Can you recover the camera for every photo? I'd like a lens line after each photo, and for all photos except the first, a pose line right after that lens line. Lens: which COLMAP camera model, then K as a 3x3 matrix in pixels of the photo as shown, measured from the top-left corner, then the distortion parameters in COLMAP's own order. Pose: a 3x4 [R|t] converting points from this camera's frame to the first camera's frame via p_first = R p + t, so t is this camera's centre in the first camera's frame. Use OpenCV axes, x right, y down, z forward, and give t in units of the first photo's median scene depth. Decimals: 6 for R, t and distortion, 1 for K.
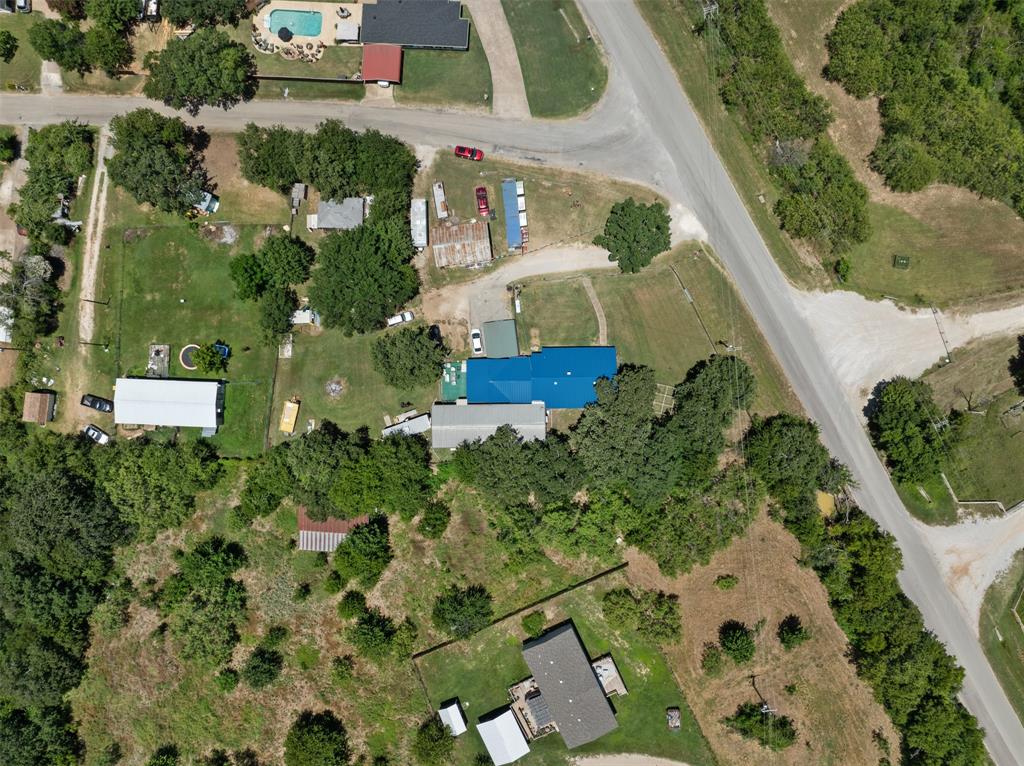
lens RADIAL K [[724.8, 0, 518.9], [0, 724.8, 380.2], [0, 0, 1]] dist [-0.042945, 0.008367]
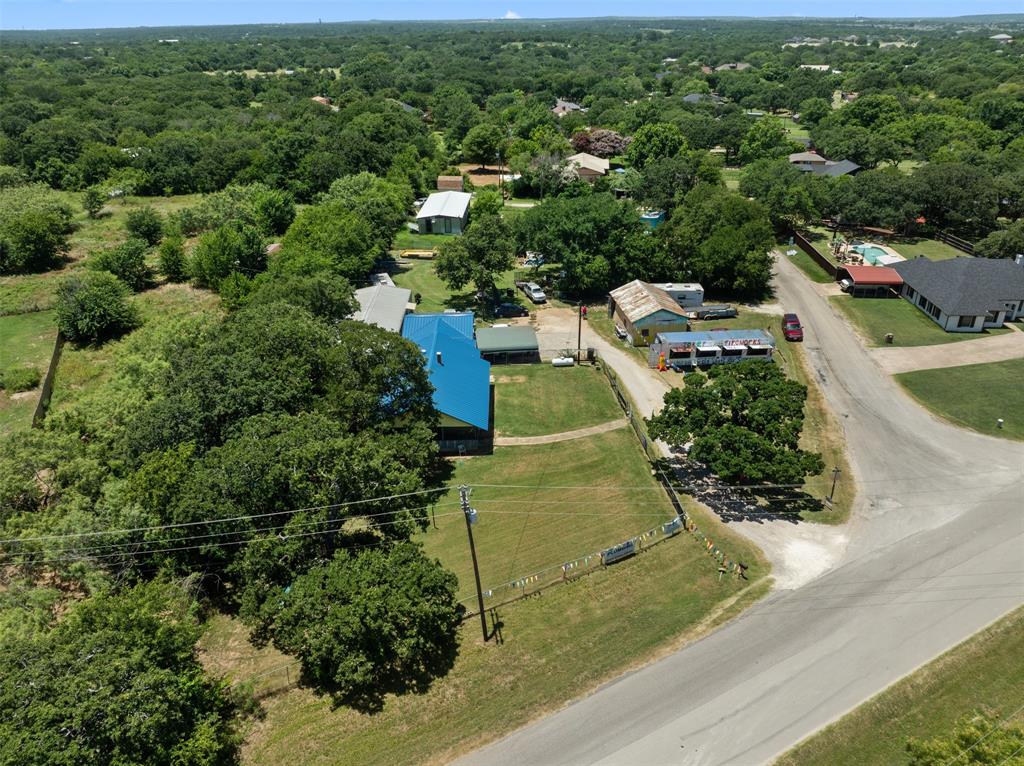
lens RADIAL K [[724.8, 0, 518.9], [0, 724.8, 380.2], [0, 0, 1]] dist [-0.042945, 0.008367]
pose [[0.016183, 0.474848, -0.879919, 0.528263], [-0.999631, 0.026886, -0.003875, -0.063461], [0.021818, 0.879657, 0.475108, 0.730765]]
